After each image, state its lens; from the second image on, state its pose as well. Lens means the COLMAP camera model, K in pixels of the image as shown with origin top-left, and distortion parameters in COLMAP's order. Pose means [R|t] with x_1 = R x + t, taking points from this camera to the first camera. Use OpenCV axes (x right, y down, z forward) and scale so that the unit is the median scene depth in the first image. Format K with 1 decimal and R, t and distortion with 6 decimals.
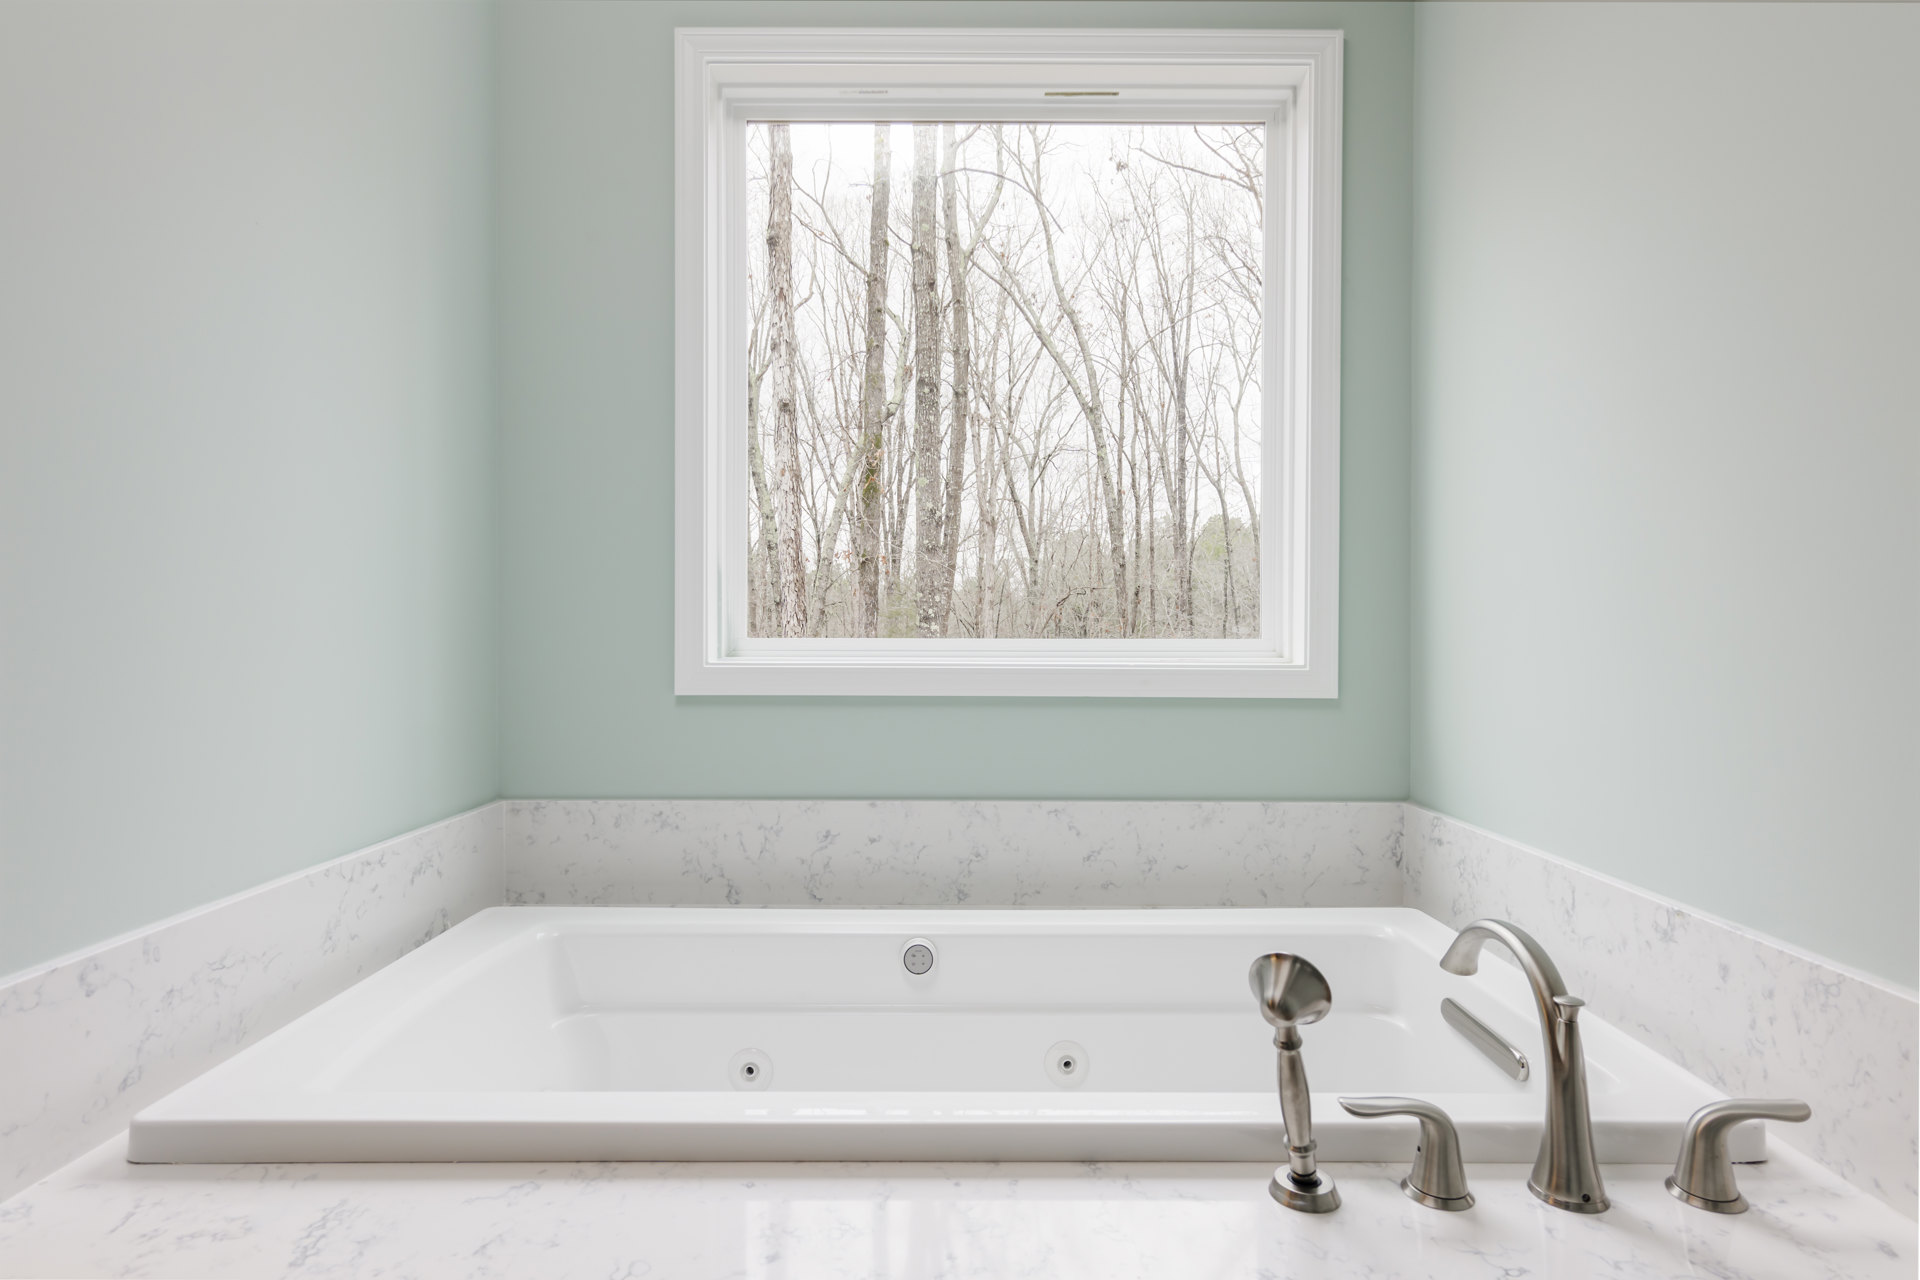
lens RADIAL K [[1016.1, 0, 955.4], [0, 1016.1, 637.1], [0, 0, 1]] dist [0.015405, 0.000004]
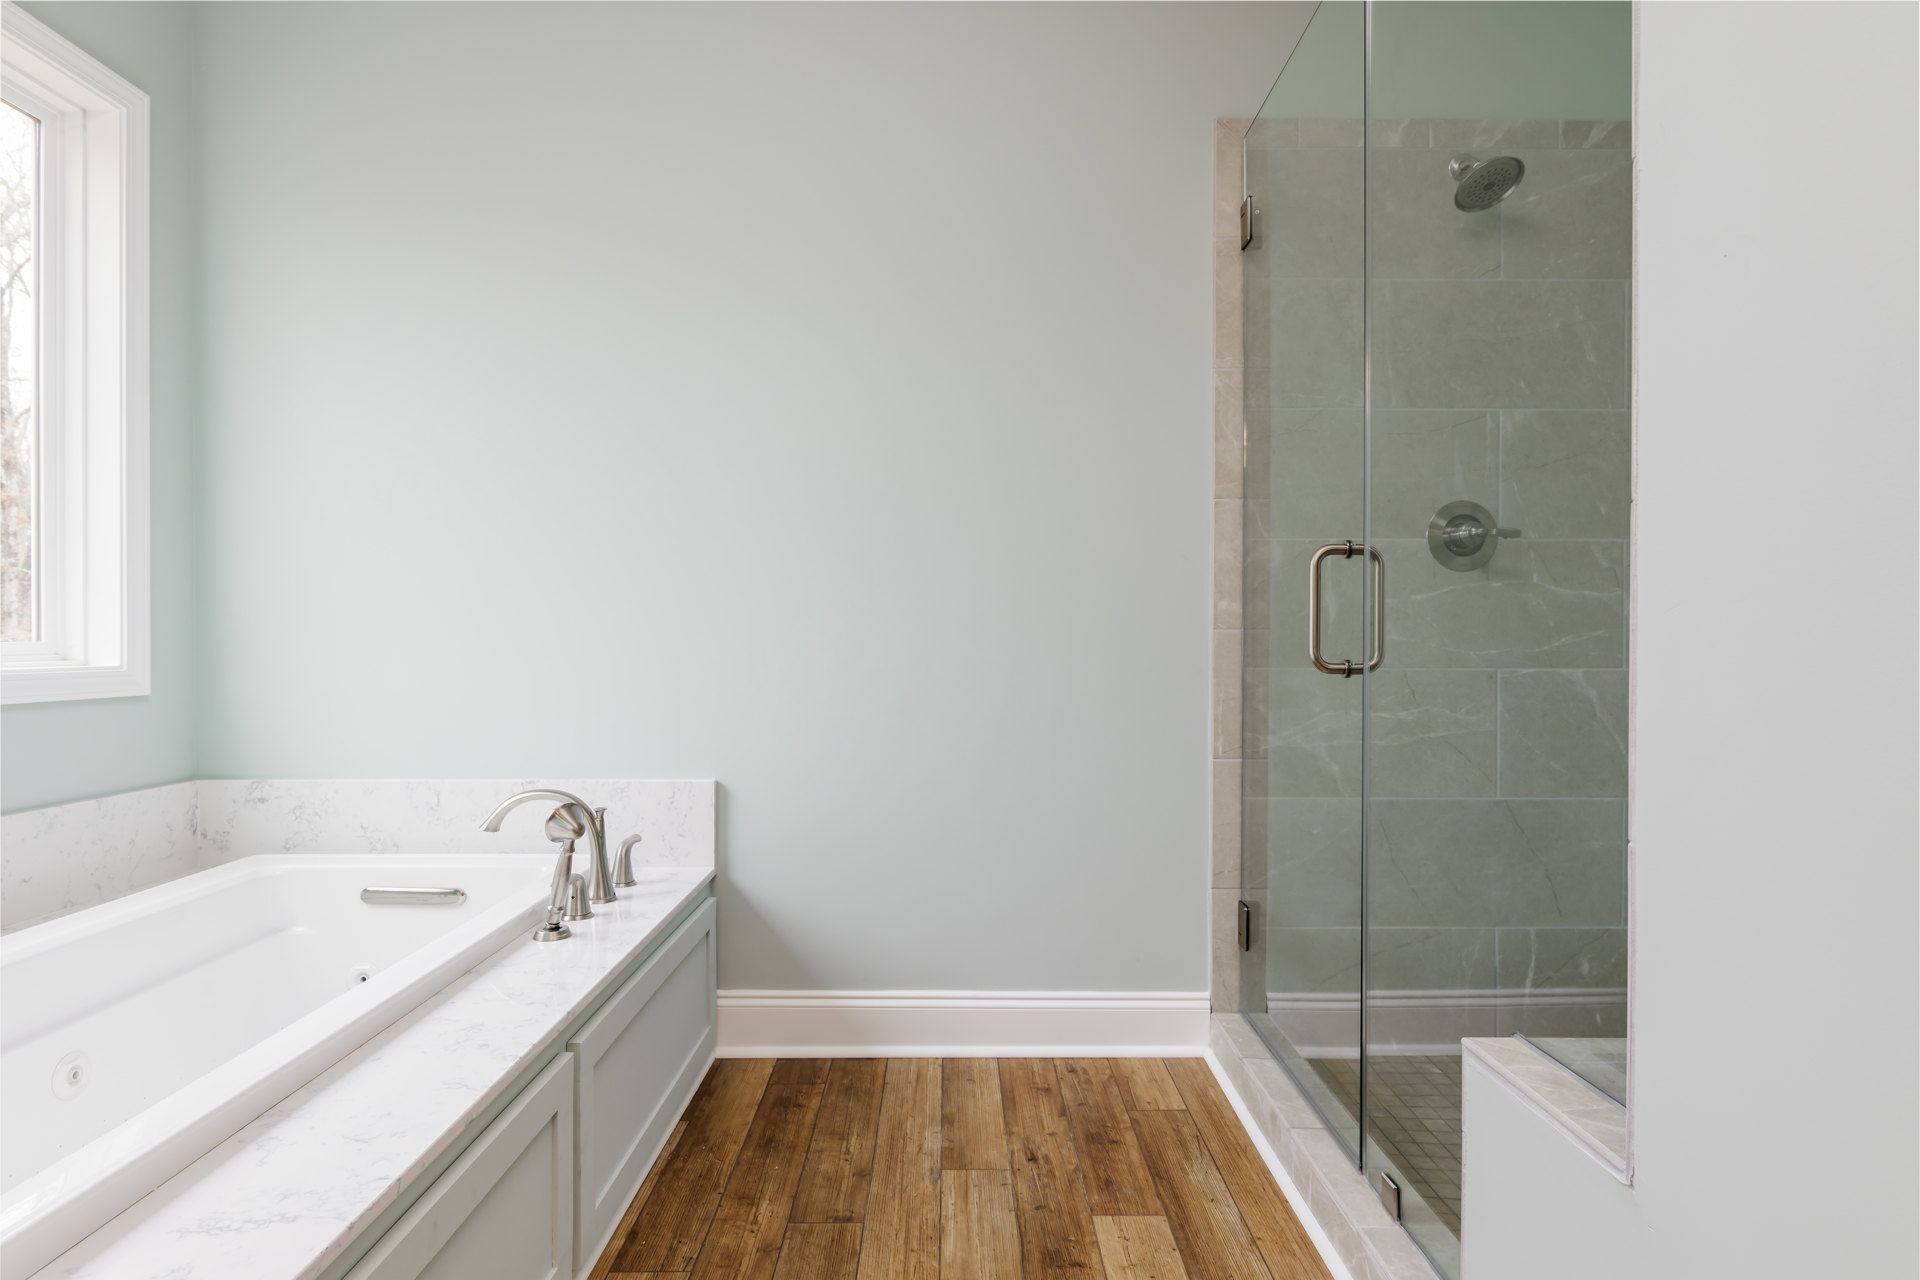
lens RADIAL K [[1016.1, 0, 959.7], [0, 1016.1, 642.5], [0, 0, 1]] dist [0.015405, 0.000004]
pose [[-0.019118, -0.003107, 0.999812, -0.767505], [-0.000790, 0.999995, 0.003093, -0.002161], [-0.999817, -0.000731, -0.019120, 0.137874]]
